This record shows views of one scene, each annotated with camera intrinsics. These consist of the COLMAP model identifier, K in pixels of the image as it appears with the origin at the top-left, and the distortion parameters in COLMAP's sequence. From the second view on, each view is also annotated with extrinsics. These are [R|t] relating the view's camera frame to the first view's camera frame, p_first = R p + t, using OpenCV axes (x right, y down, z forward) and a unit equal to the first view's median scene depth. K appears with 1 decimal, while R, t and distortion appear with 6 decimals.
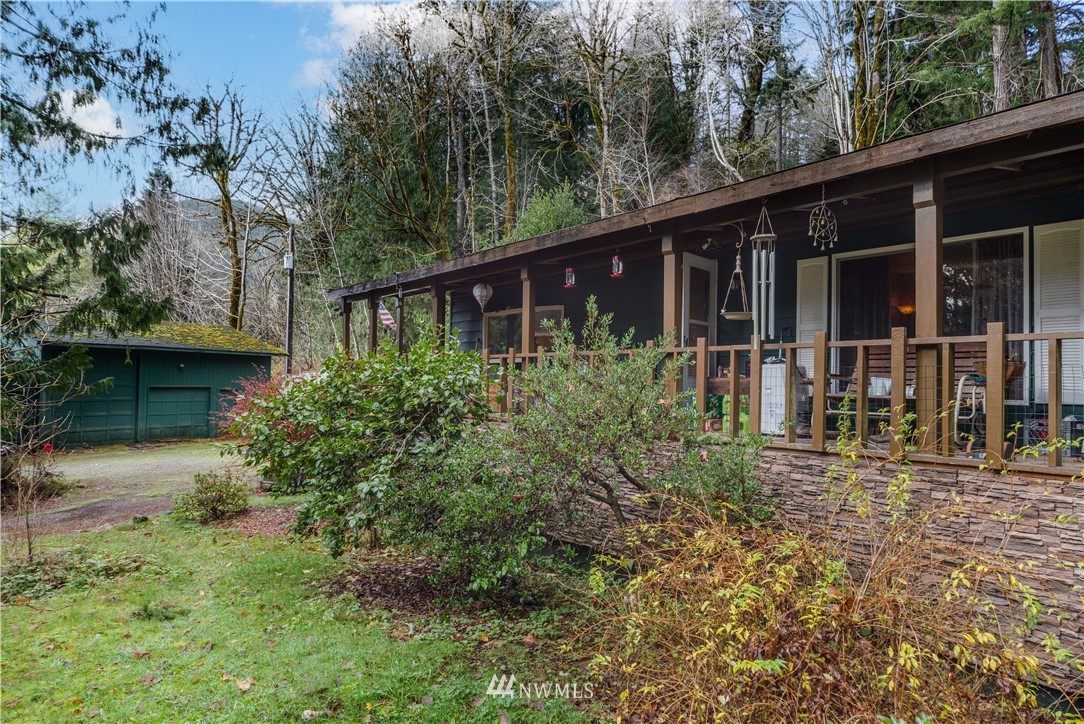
lens RADIAL K [[760.1, 0, 541.4], [0, 760.1, 363.5], [0, 0, 1]] dist [-0.003850, -0.000648]
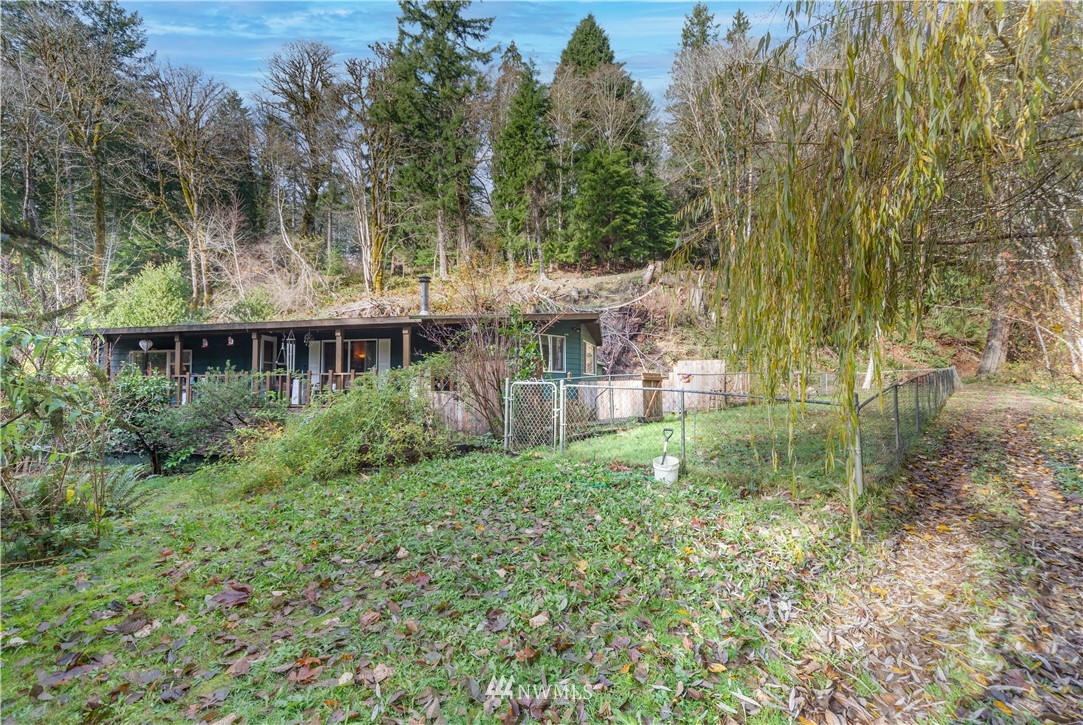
lens RADIAL K [[469.4, 0, 542.0], [0, 469.4, 364.0], [0, 0, 1]] dist [0.000512, 0.000245]
pose [[0.747065, 0.010484, 0.664668, -0.160380], [0.003235, 0.999806, -0.019407, -0.018707], [-0.664743, 0.016648, 0.746887, -0.829009]]
